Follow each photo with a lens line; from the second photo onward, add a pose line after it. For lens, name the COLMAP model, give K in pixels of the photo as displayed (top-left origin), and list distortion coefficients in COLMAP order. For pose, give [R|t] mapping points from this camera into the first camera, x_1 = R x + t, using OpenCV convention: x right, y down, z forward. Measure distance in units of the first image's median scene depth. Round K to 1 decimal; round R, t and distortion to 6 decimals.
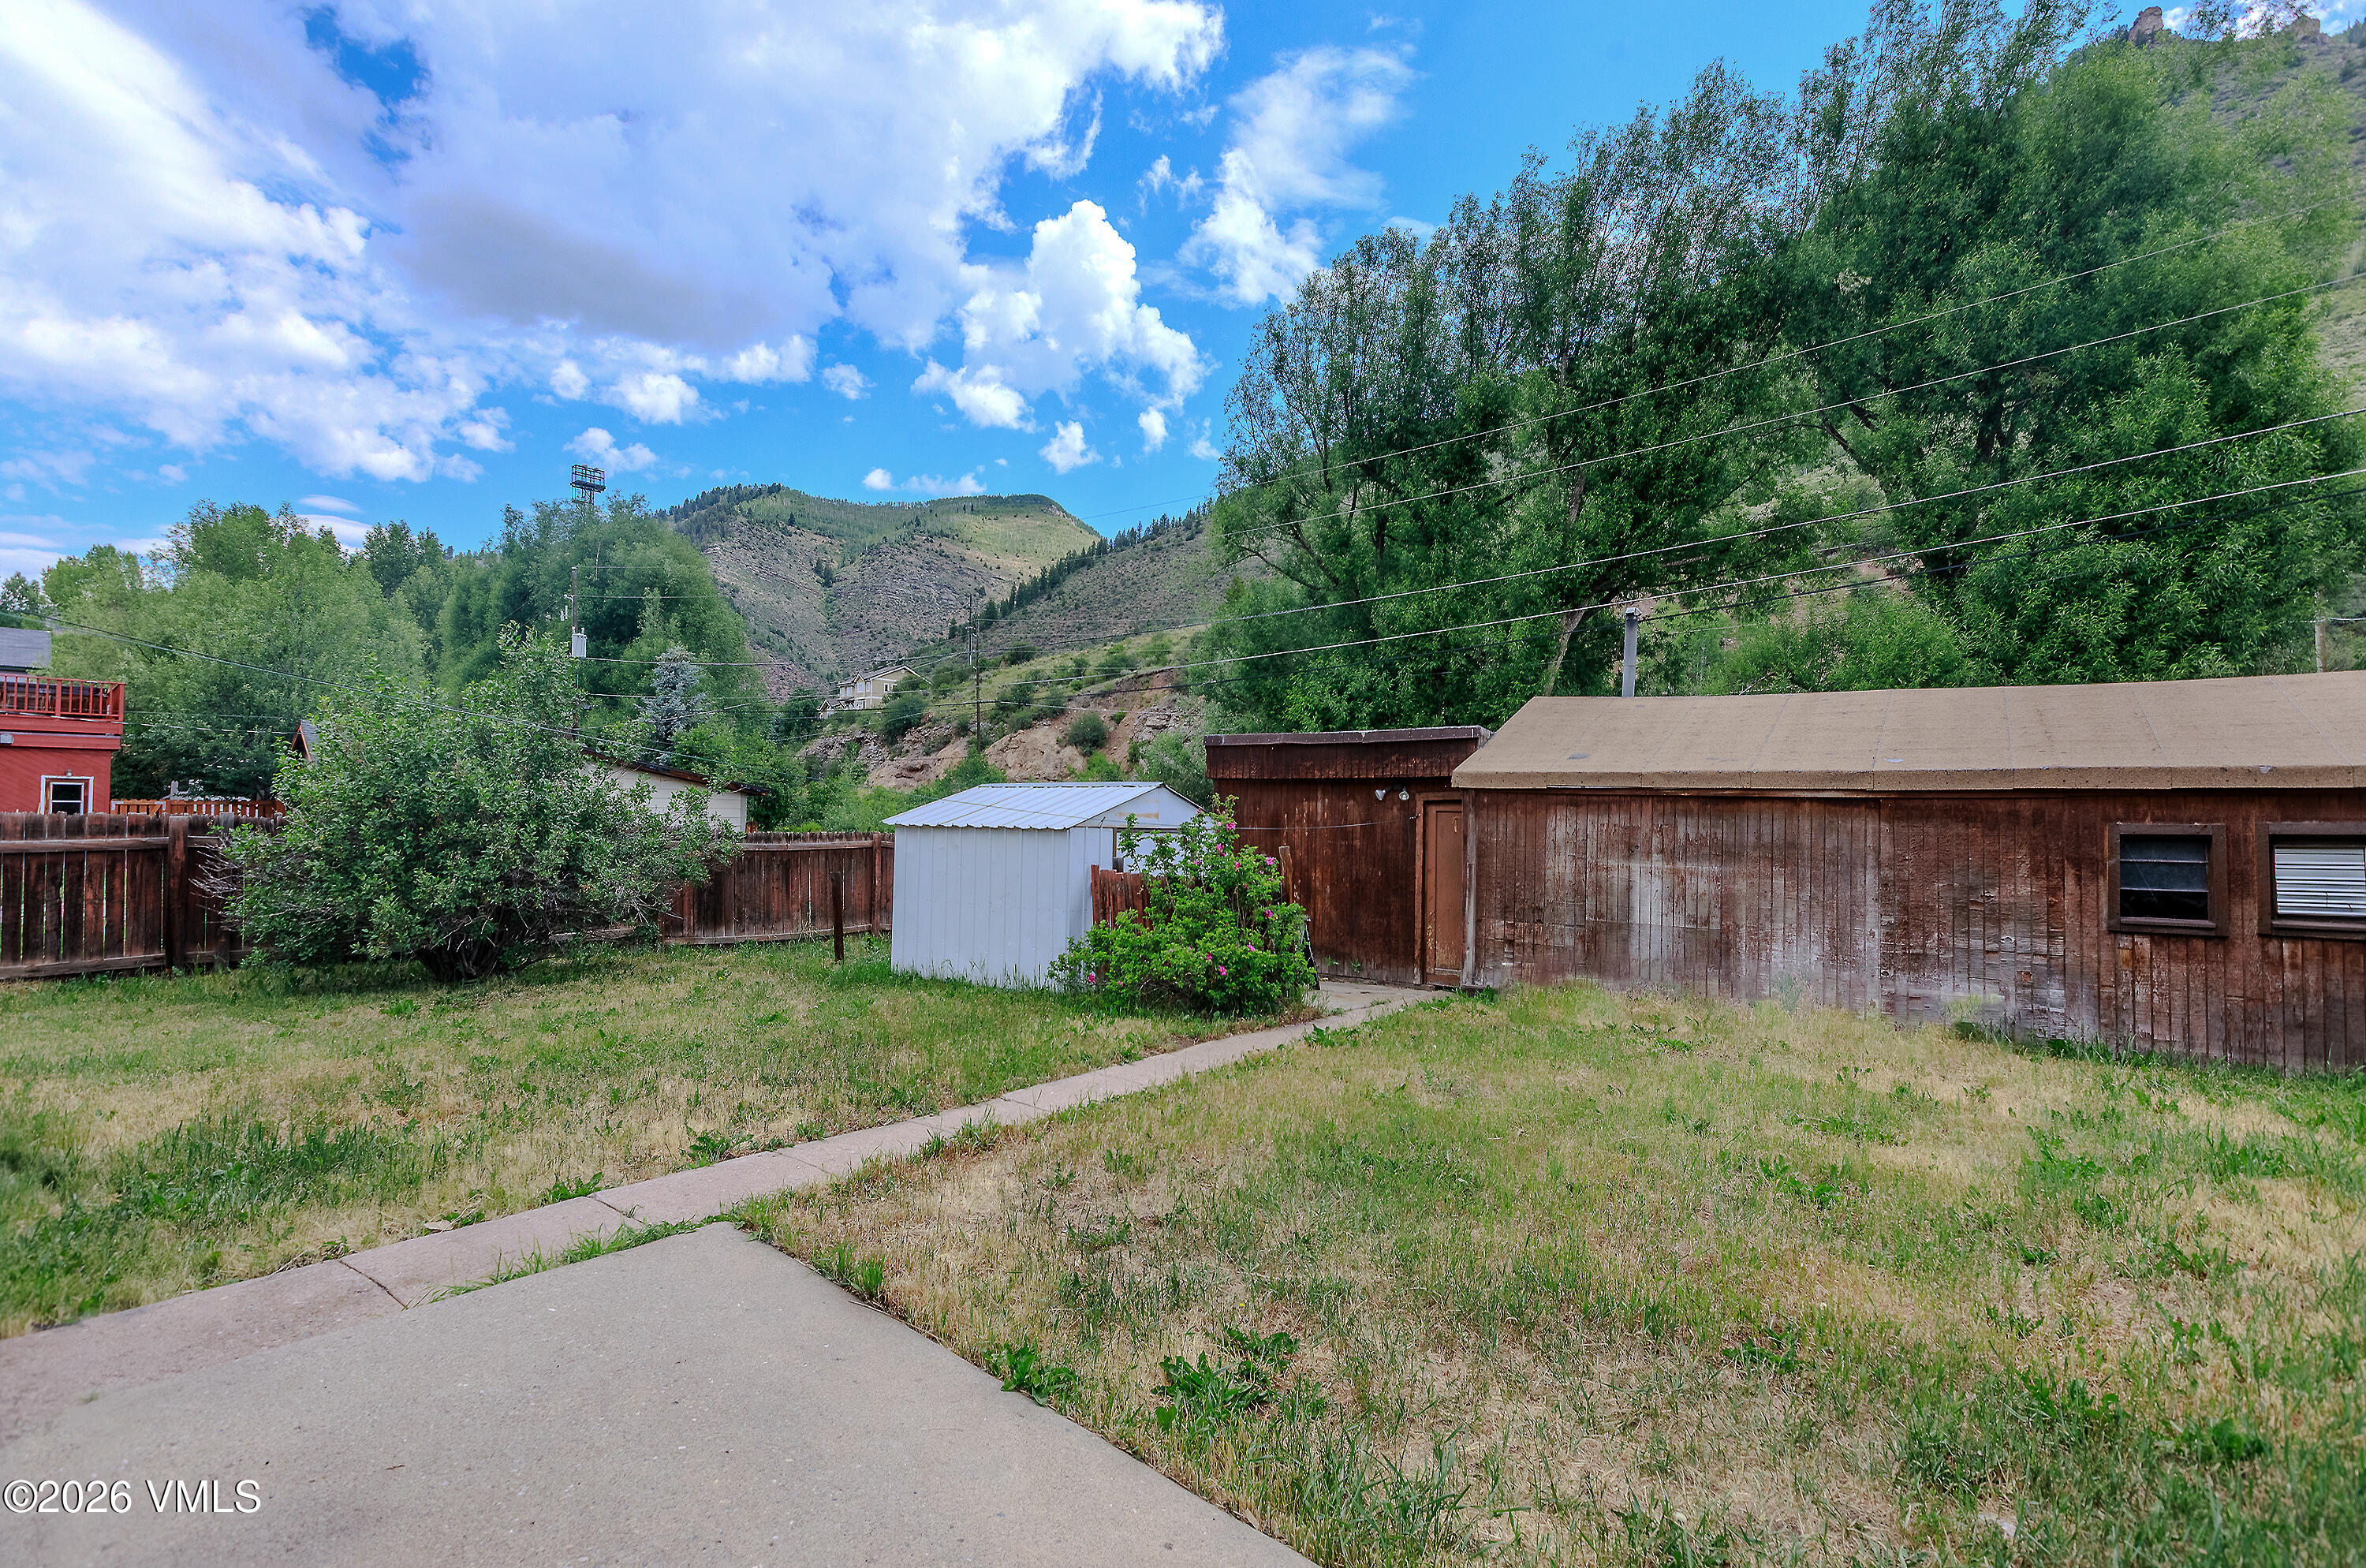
lens RADIAL K [[1076.9, 0, 1183.0], [0, 1076.9, 784.0], [0, 0, 1]] dist [0.000306, -0.000559]
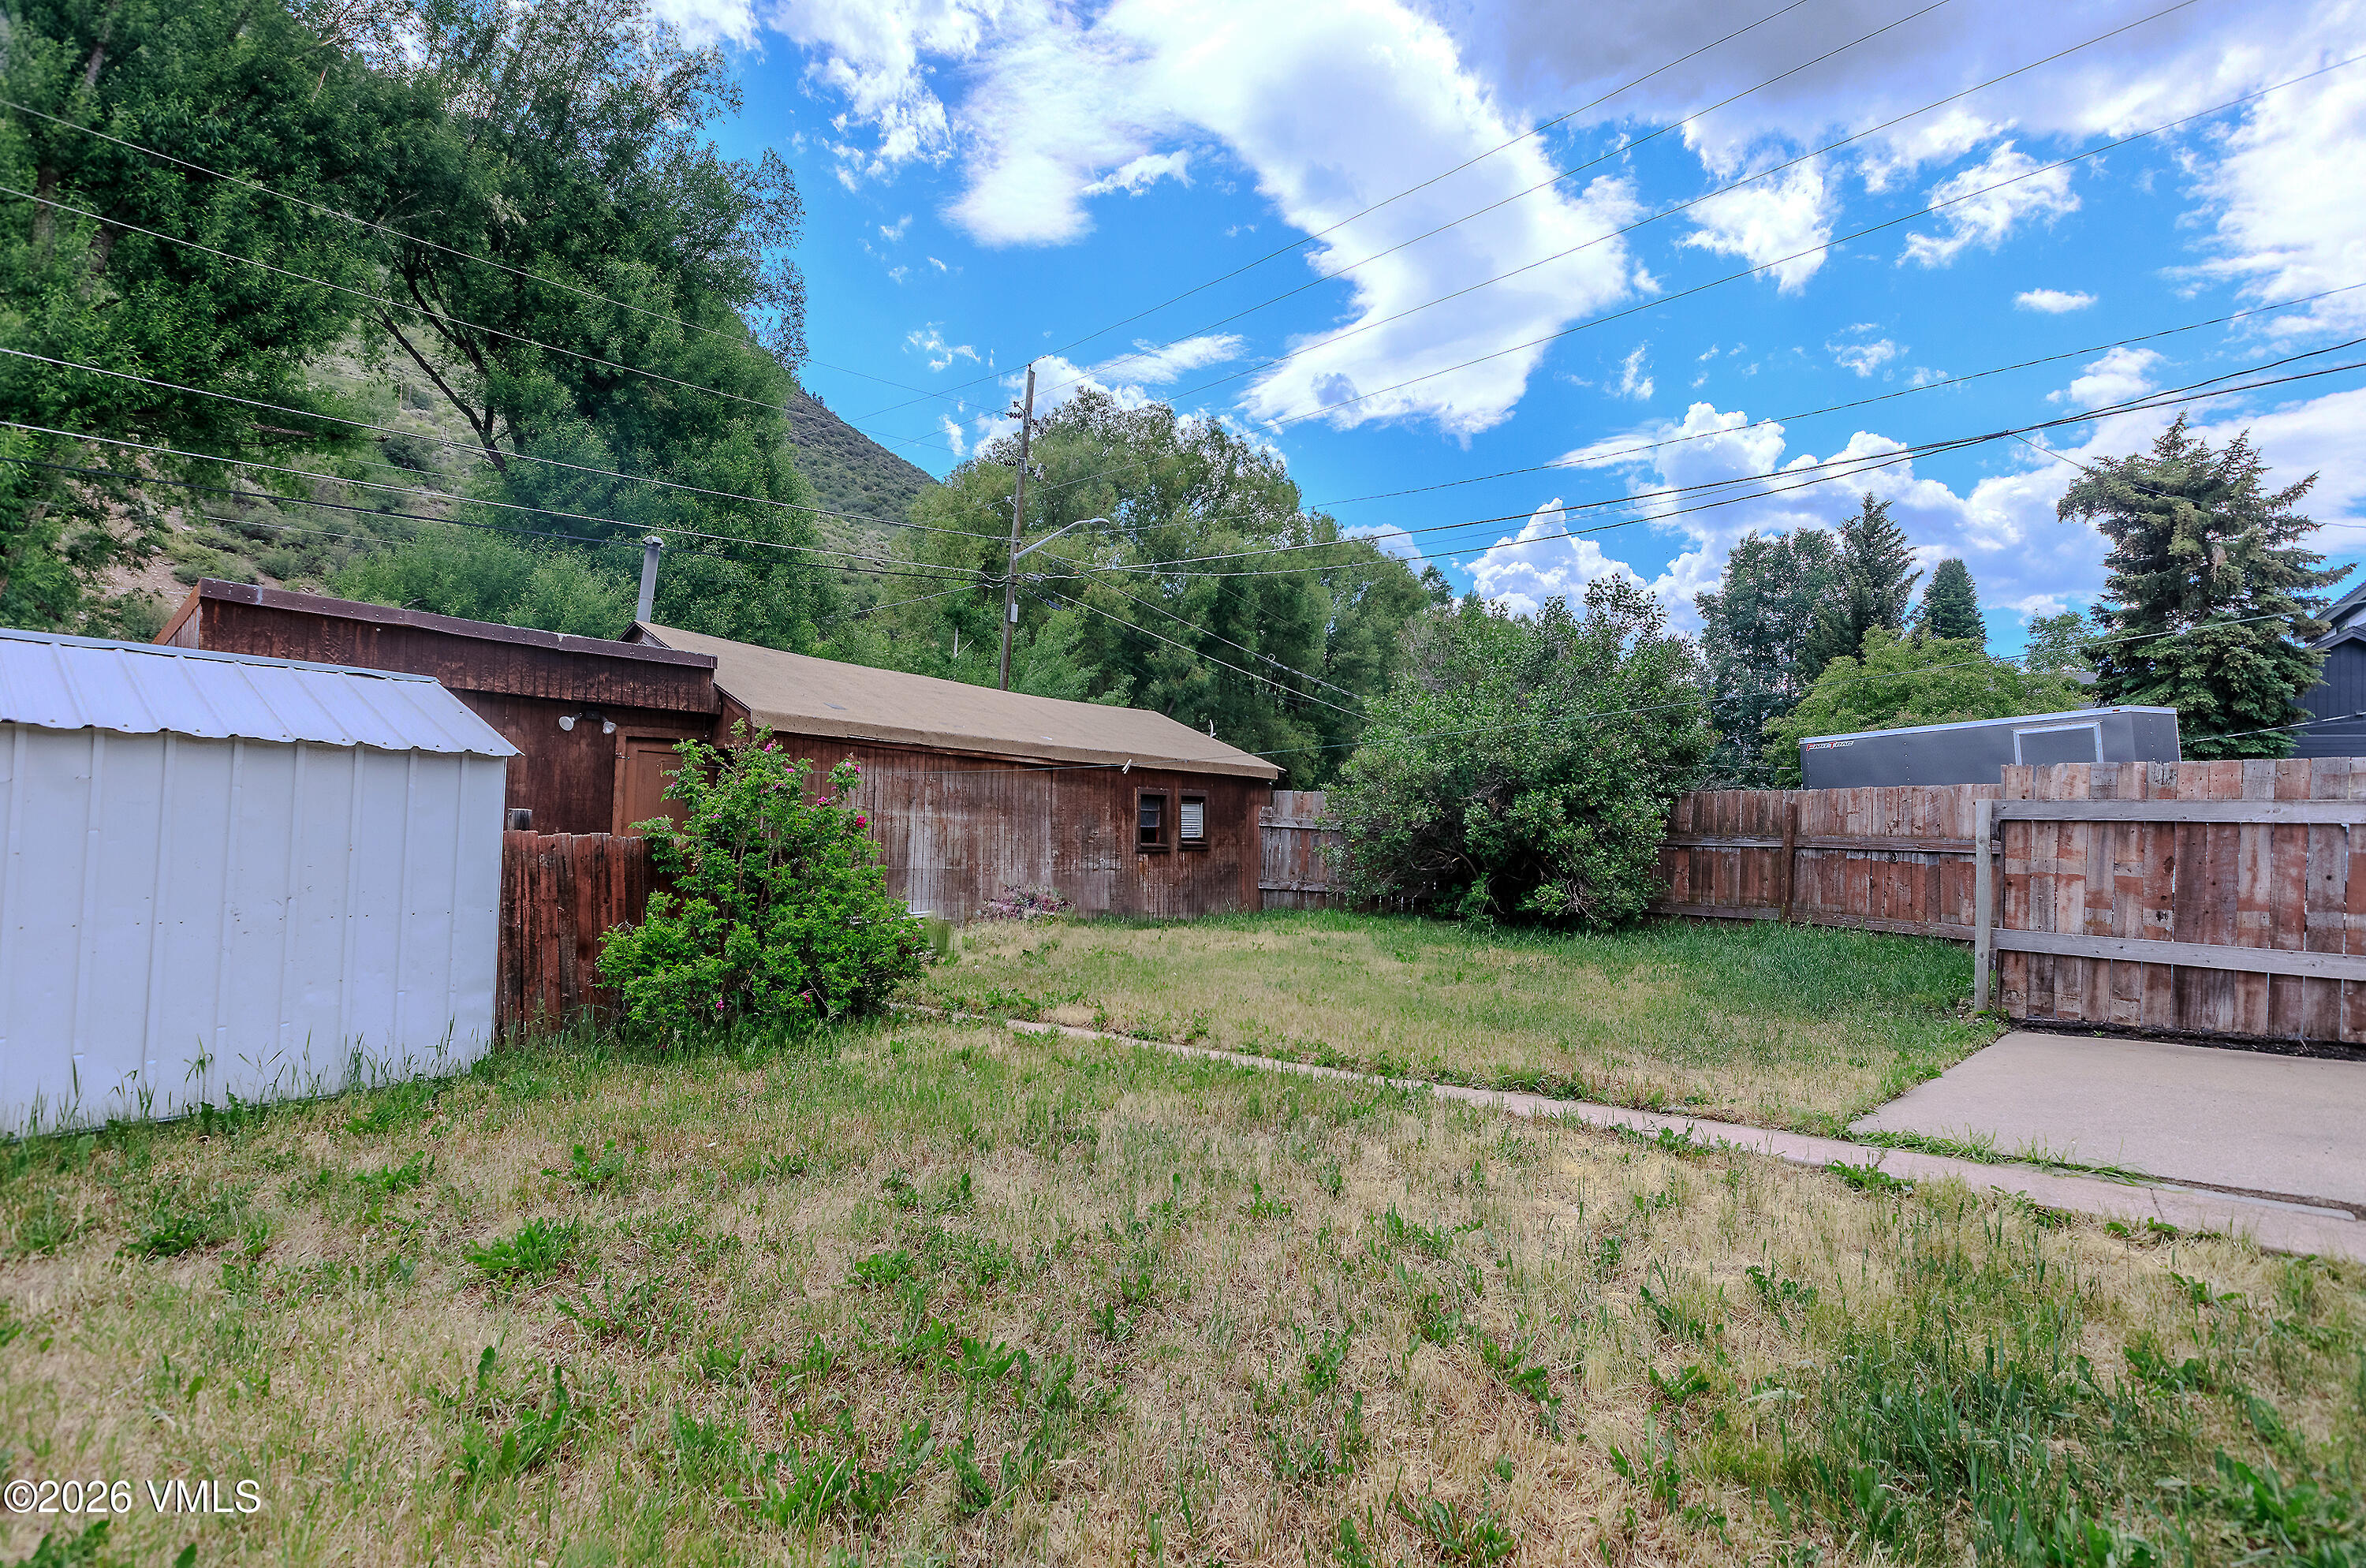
lens RADIAL K [[1076.9, 0, 1183.0], [0, 1076.9, 784.0], [0, 0, 1]] dist [0.000306, -0.000559]
pose [[0.078175, 0.019283, 0.996753, -0.645542], [-0.070718, 0.997402, -0.013749, 0.039683], [-0.994428, -0.069413, 0.079336, 0.645270]]
